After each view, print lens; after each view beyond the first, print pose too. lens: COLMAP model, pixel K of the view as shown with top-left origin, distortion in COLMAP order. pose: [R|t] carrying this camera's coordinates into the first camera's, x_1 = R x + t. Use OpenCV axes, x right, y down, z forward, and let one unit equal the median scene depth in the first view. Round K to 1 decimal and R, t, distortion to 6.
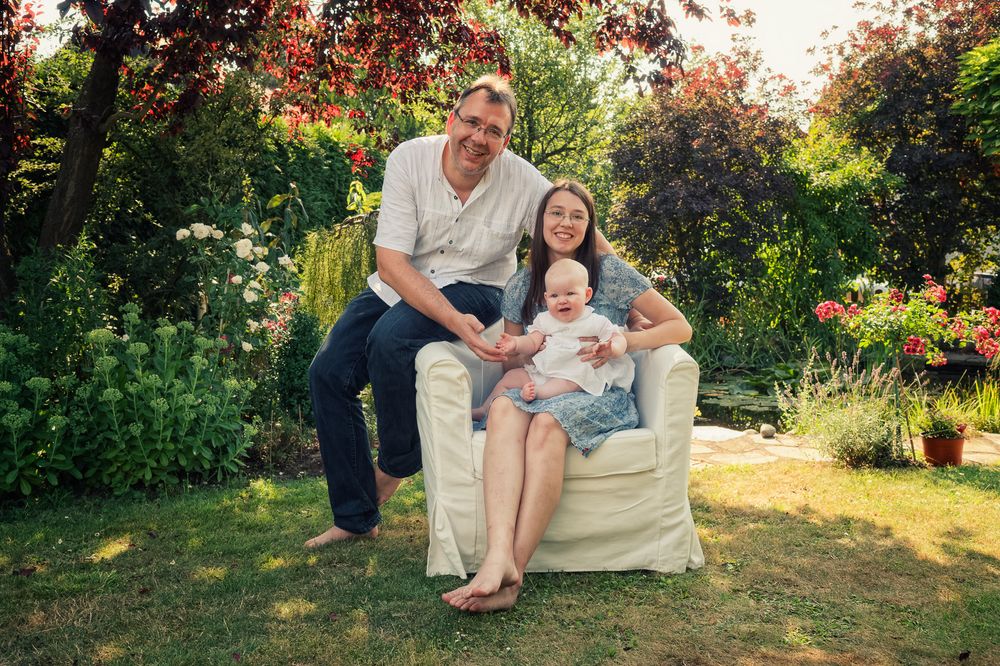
lens RADIAL K [[969.5, 0, 500.0], [0, 969.5, 333.0], [0, 0, 1]] dist [-0.039607, 0.126331]
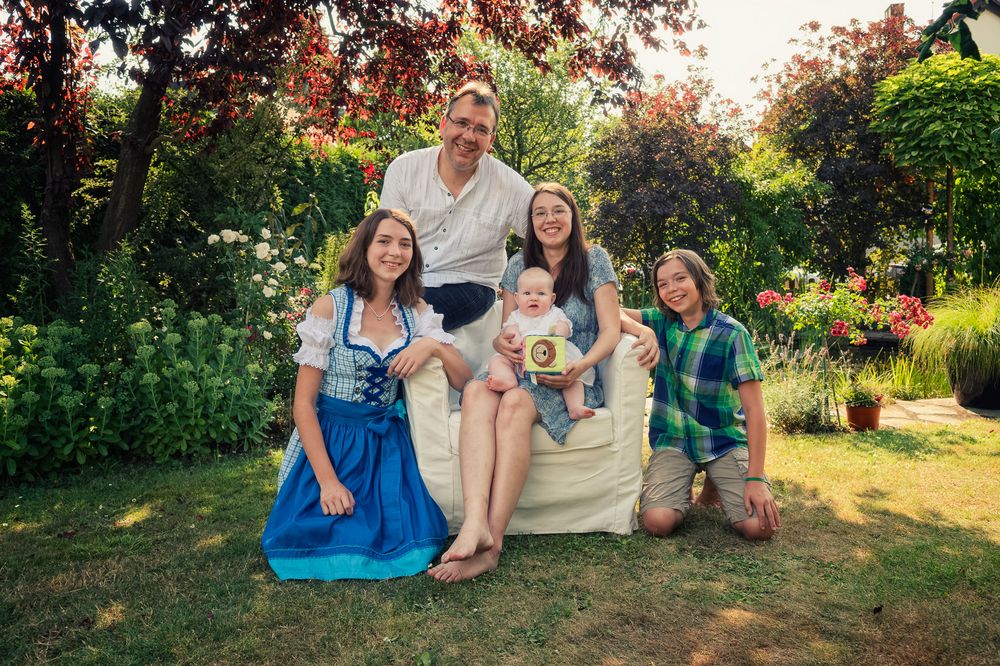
lens RADIAL K [[800.0, 0, 500.0], [0, 800.0, 333.0], [0, 0, 1]] dist [-0.089463, 0.087555]
pose [[0.999943, -0.010047, -0.003611, 0.017767], [0.010123, 0.999714, 0.021675, -0.005357], [0.003392, -0.021710, 0.999759, 0.036872]]
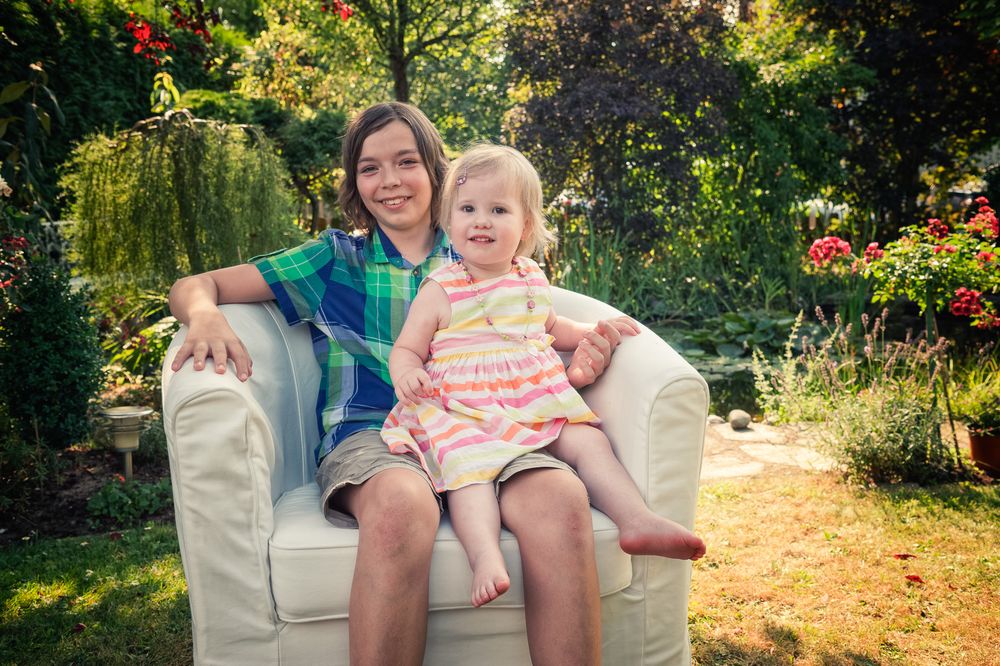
lens RADIAL K [[1086.4, 0, 500.0], [0, 1086.4, 333.0], [0, 0, 1]] dist [0.103556, 0.049691]
pose [[0.993689, -0.023232, 0.109738, 0.015129], [0.016128, 0.997743, 0.065189, -0.019293], [-0.111004, -0.063008, 0.991821, 0.230436]]
